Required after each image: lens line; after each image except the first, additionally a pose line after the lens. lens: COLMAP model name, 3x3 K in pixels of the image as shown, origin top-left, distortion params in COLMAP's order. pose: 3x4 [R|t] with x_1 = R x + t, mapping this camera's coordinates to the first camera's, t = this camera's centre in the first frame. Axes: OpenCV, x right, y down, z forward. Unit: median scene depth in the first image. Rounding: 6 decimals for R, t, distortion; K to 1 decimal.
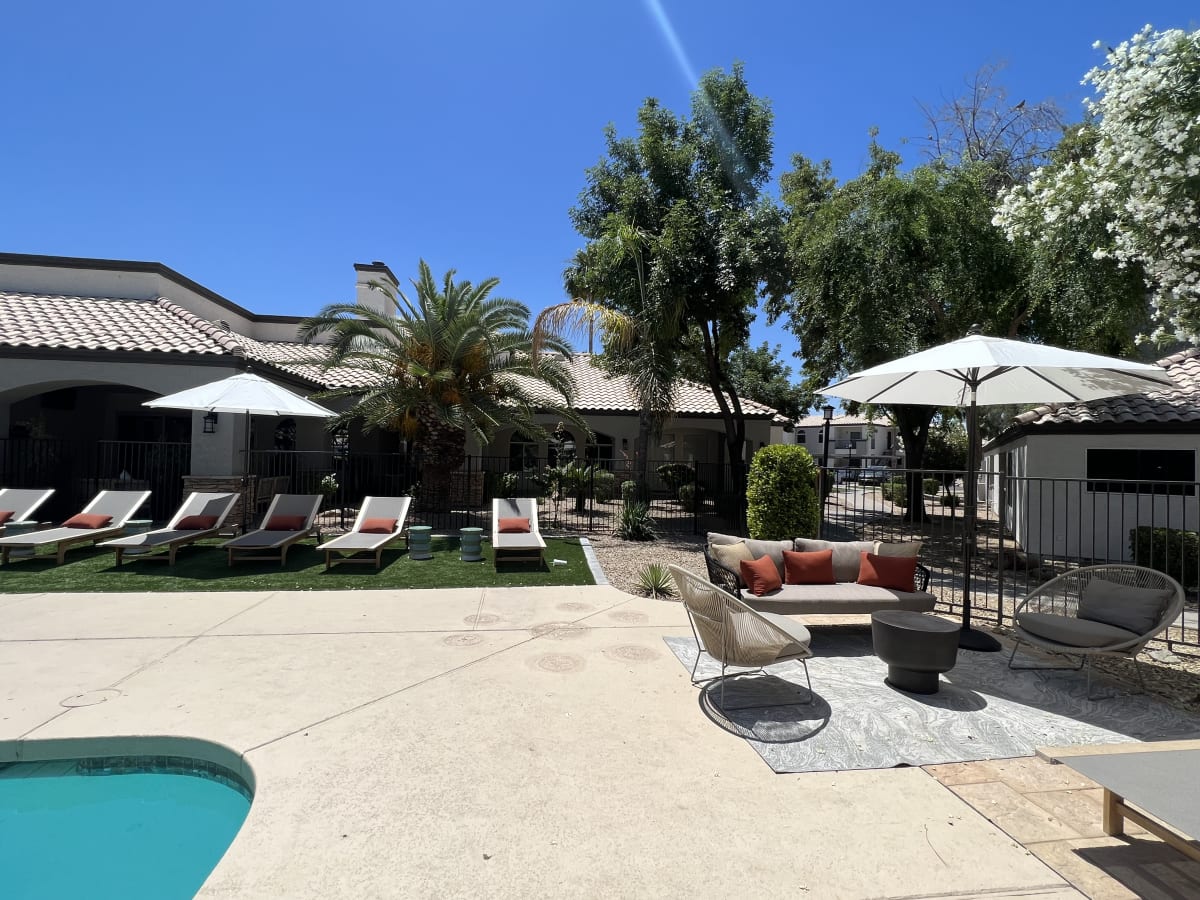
lens RADIAL K [[554.0, 0, 600.9], [0, 554.0, 449.1], [0, 0, 1]] dist [-0.009093, 0.001214]
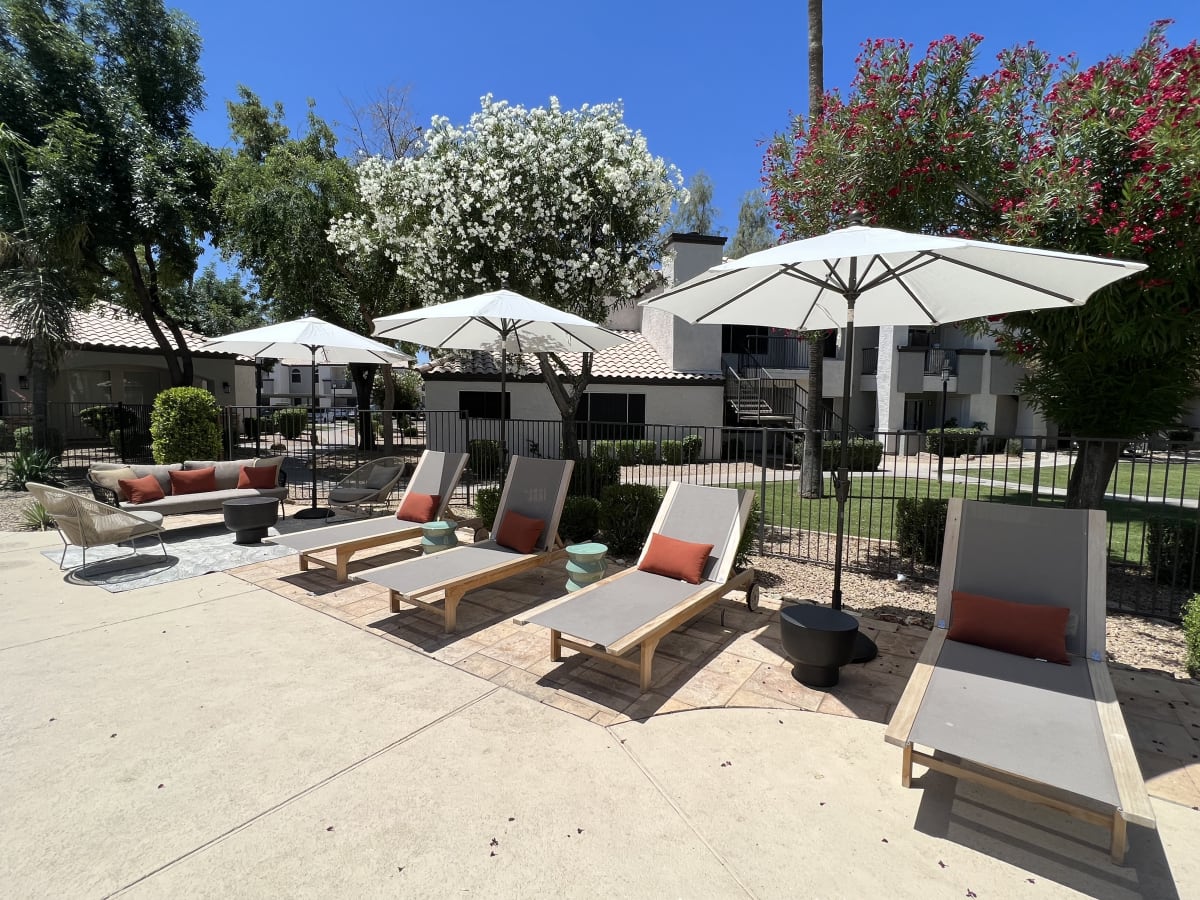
lens RADIAL K [[554.0, 0, 606.6], [0, 554.0, 450.6], [0, 0, 1]] dist [-0.009093, 0.001214]
pose [[0.673562, -0.076402, 0.735171, 0.033425], [-0.006060, 0.994039, 0.108856, -0.004873], [-0.739105, -0.077776, 0.669084, -0.280988]]
